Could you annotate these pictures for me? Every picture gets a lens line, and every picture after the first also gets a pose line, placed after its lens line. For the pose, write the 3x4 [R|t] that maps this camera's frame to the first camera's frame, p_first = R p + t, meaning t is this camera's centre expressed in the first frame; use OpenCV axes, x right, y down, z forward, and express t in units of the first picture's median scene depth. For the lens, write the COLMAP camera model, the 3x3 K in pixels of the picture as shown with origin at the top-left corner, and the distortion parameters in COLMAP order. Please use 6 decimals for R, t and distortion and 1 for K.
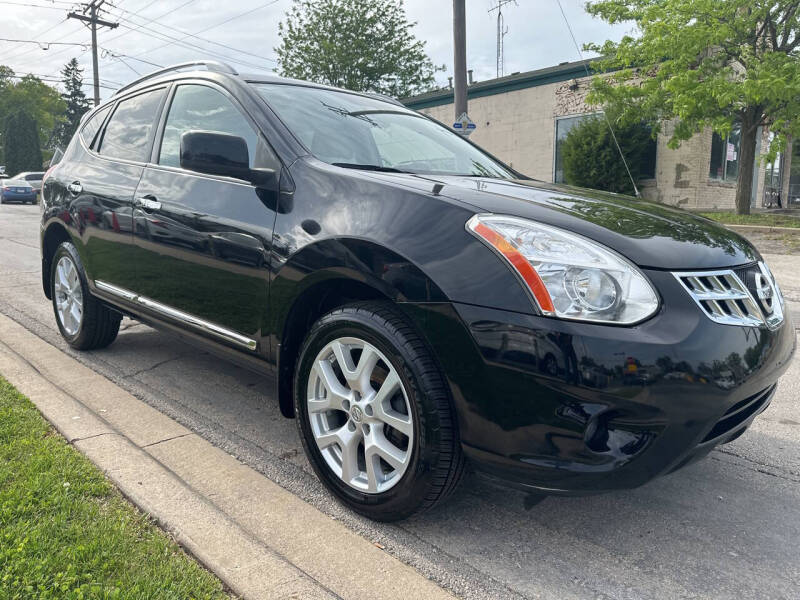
lens RADIAL K [[572.7, 0, 399.5], [0, 572.7, 305.2], [0, 0, 1]] dist [0.023383, -0.027594]
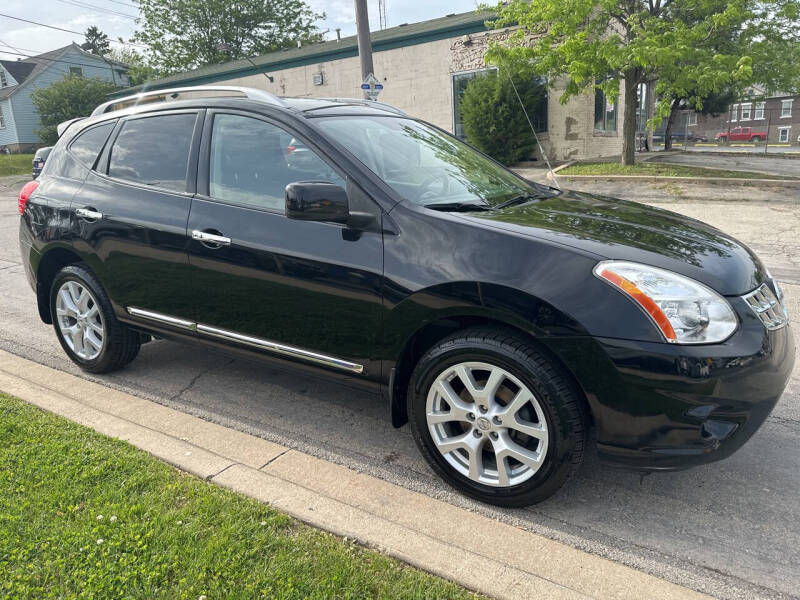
lens RADIAL K [[572.7, 0, 396.4], [0, 572.7, 303.9], [0, 0, 1]] dist [0.023383, -0.027594]
pose [[0.977566, -0.095628, 0.187671, -0.394428], [0.078917, 0.992383, 0.094595, -0.162276], [-0.195288, -0.077663, 0.977666, -0.099477]]
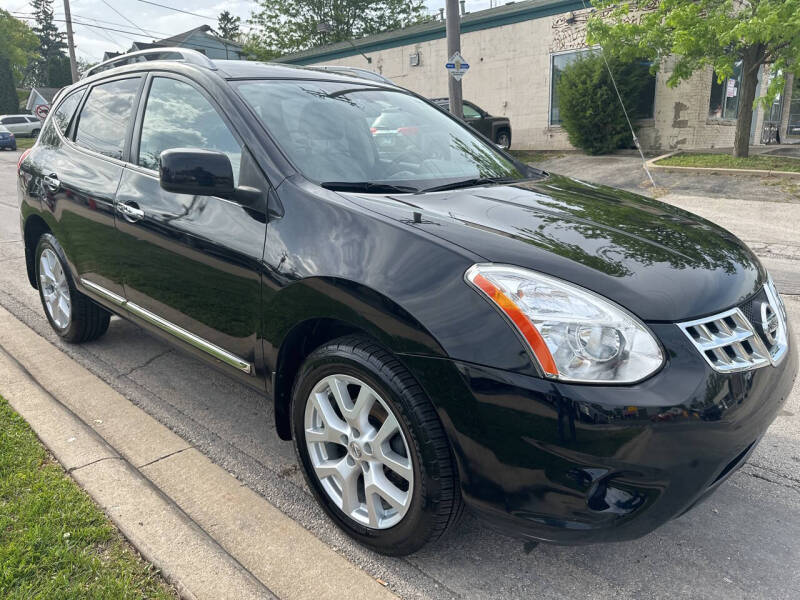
lens RADIAL K [[572.7, 0, 401.2], [0, 572.7, 300.0], [0, 0, 1]] dist [0.023383, -0.027594]
pose [[0.999690, -0.021904, 0.011836, -0.001475], [0.020562, 0.994412, 0.103542, -0.146959], [-0.014038, -0.103267, 0.994555, 0.033864]]
